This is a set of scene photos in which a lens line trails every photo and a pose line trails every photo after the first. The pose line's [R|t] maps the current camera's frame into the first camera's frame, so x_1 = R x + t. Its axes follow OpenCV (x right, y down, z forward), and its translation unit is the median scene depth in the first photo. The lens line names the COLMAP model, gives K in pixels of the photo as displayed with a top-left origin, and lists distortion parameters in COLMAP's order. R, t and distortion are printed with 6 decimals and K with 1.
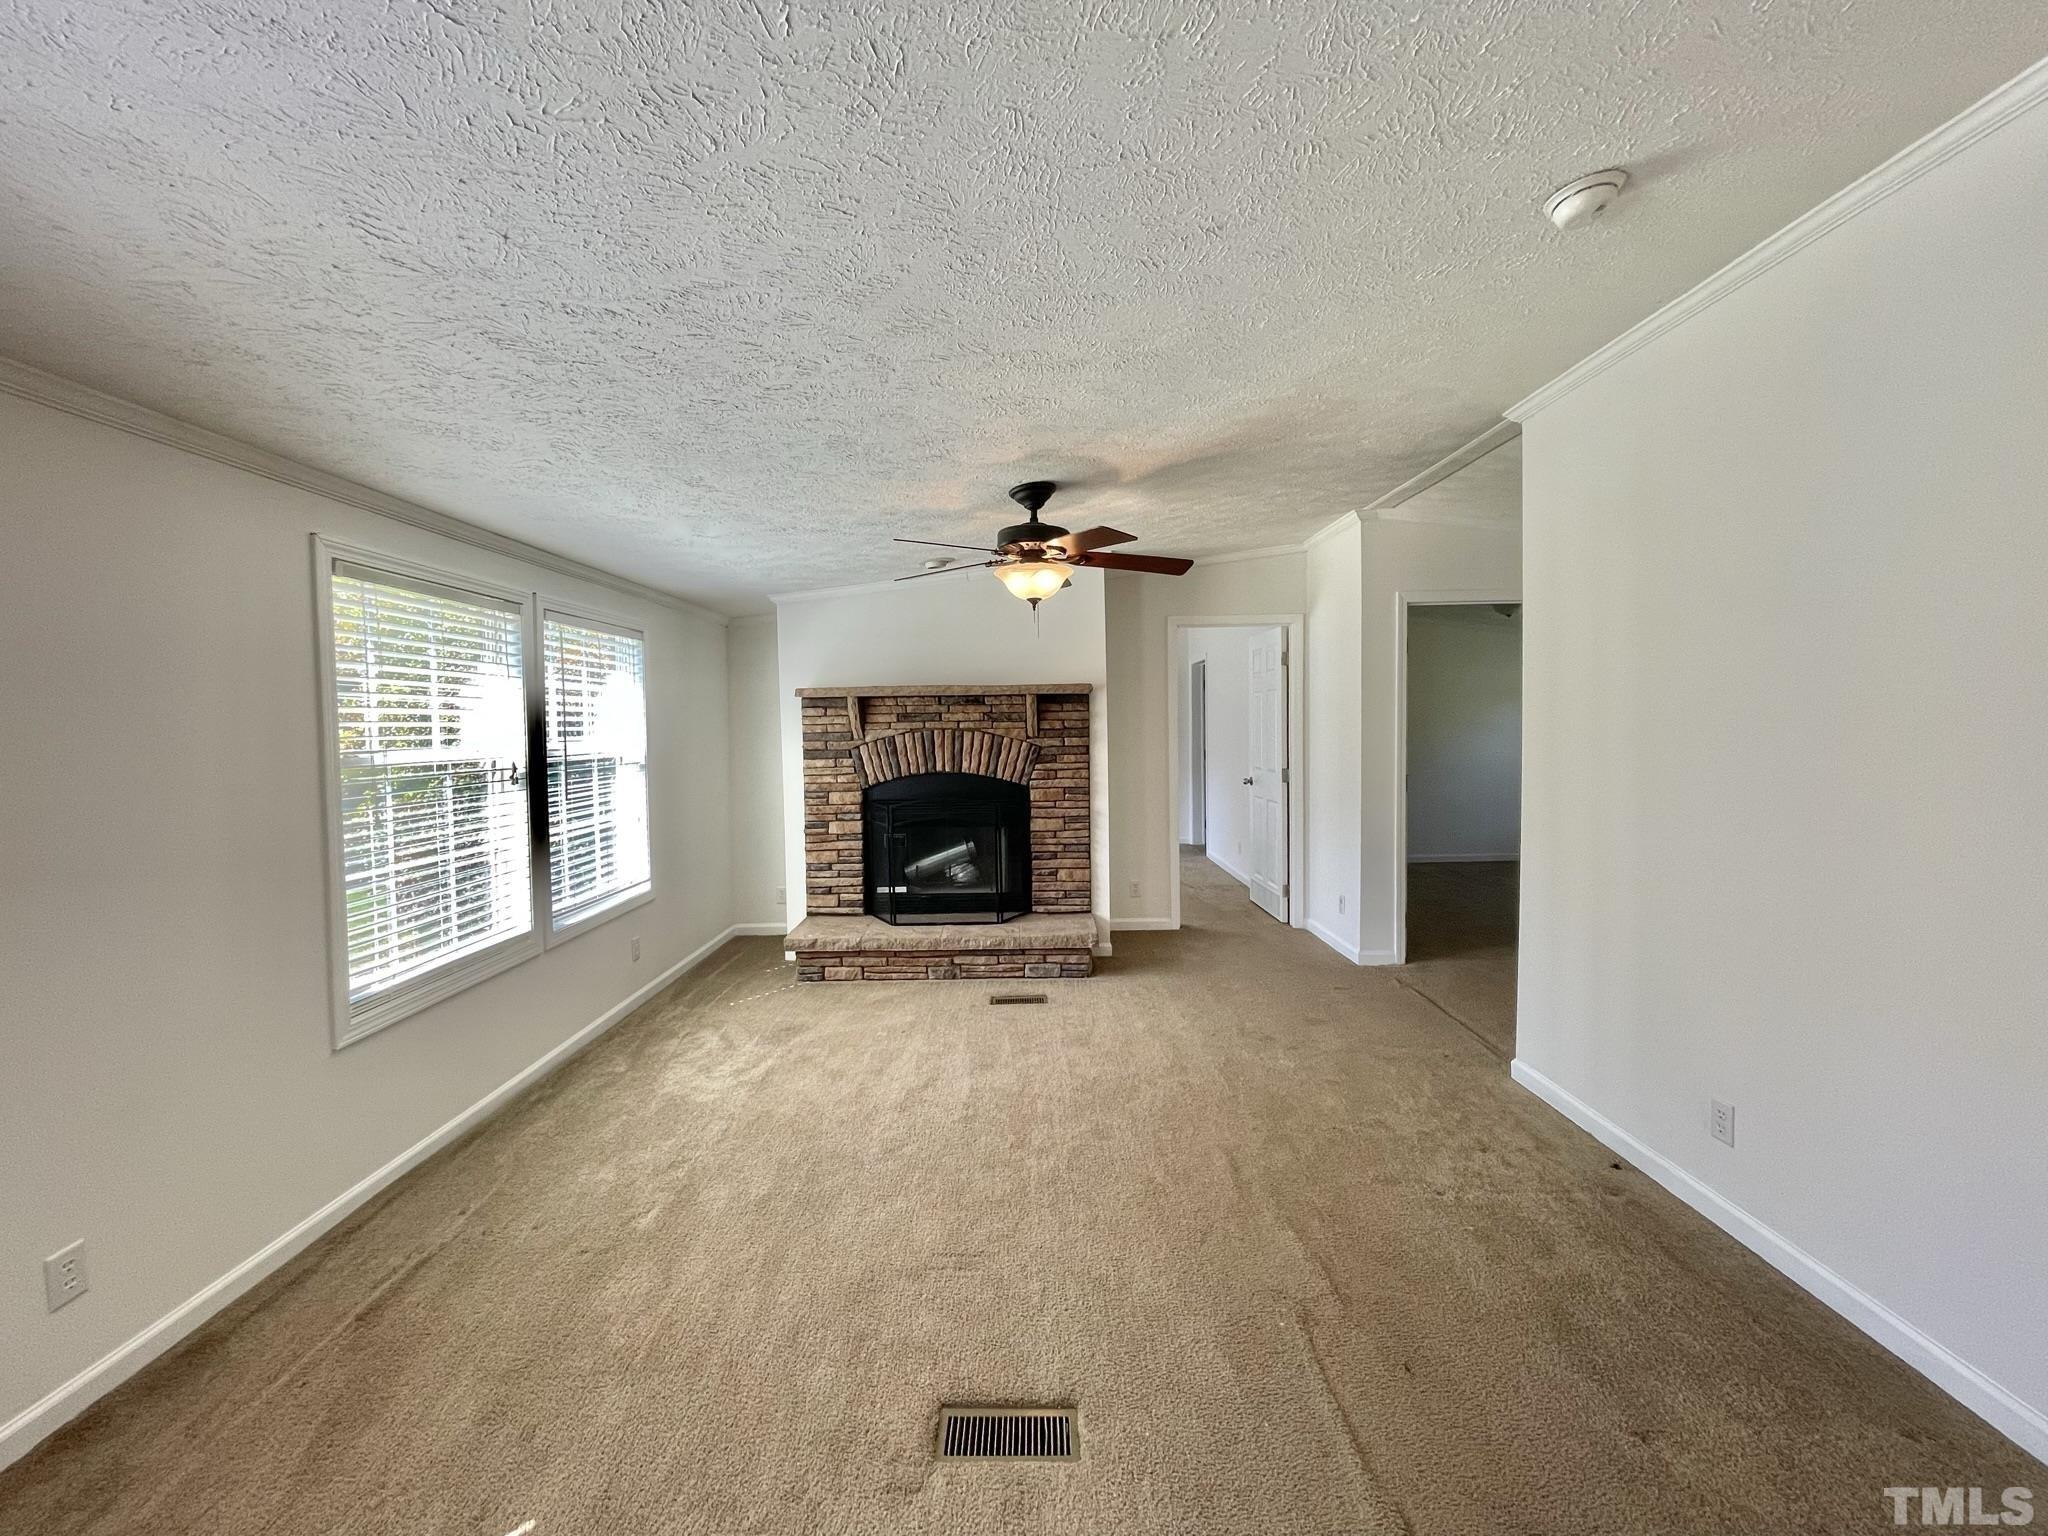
lens RADIAL K [[820.8, 0, 1035.3], [0, 820.8, 761.0], [0, 0, 1]] dist [-0.010751, 0.000834]
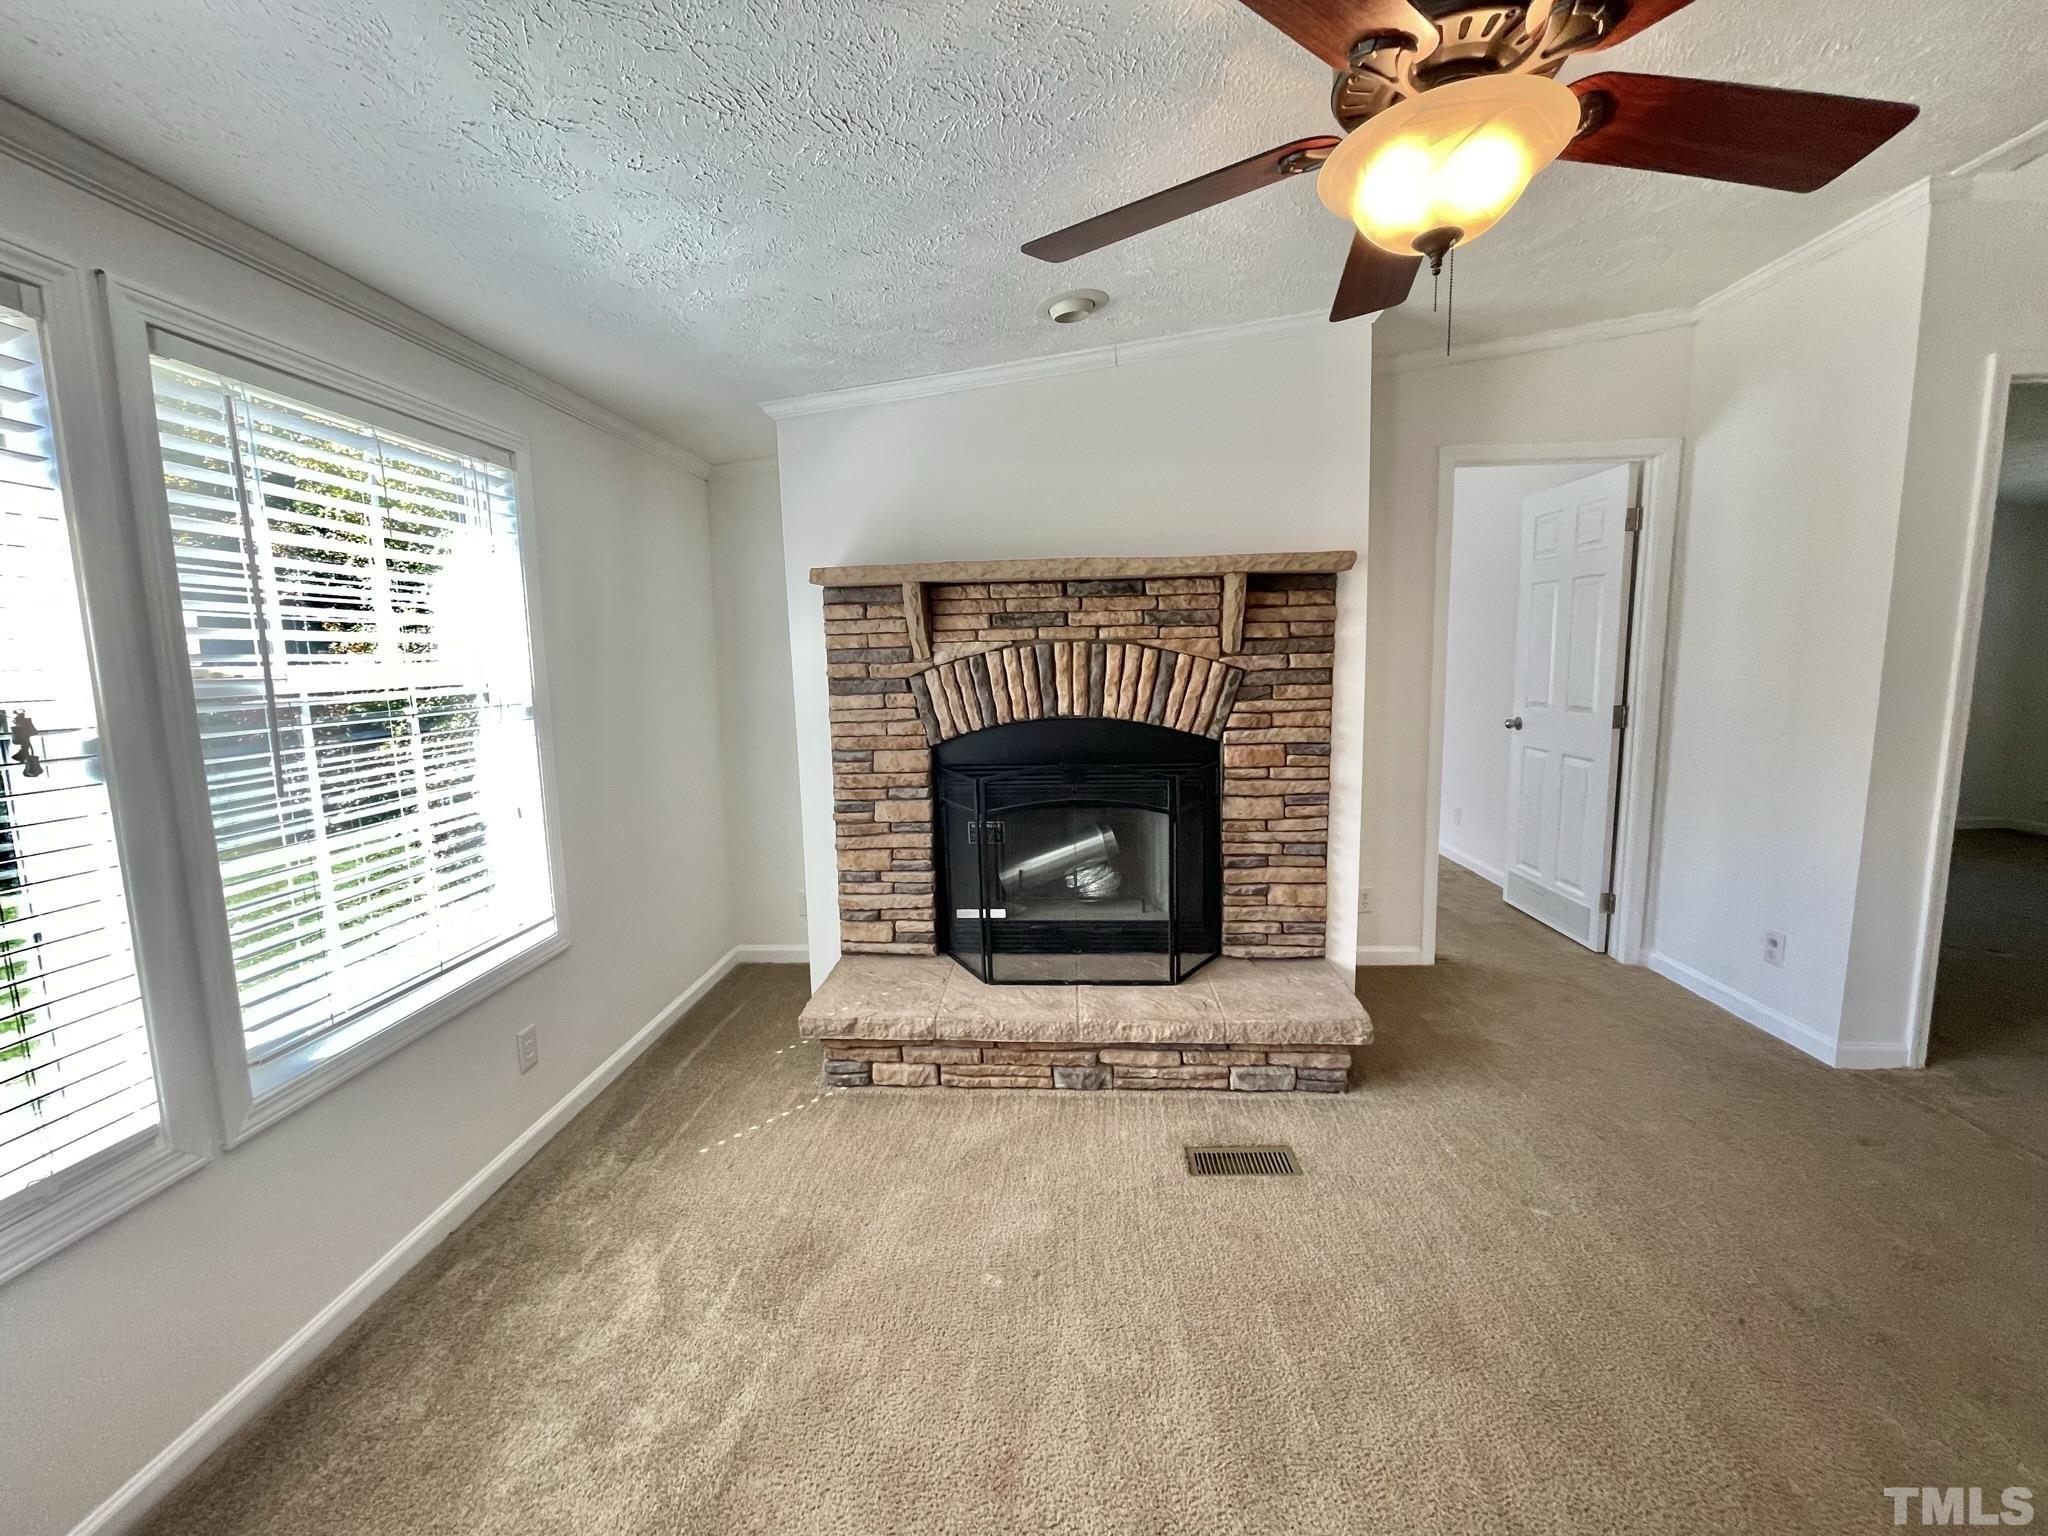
lens RADIAL K [[820.8, 0, 1029.6], [0, 820.8, 755.7], [0, 0, 1]] dist [-0.010751, 0.000834]
pose [[0.997875, -0.000193, -0.065150, -0.104718], [0.005373, 0.996833, 0.079343, -0.004776], [0.064928, -0.079524, 0.994716, 0.433933]]
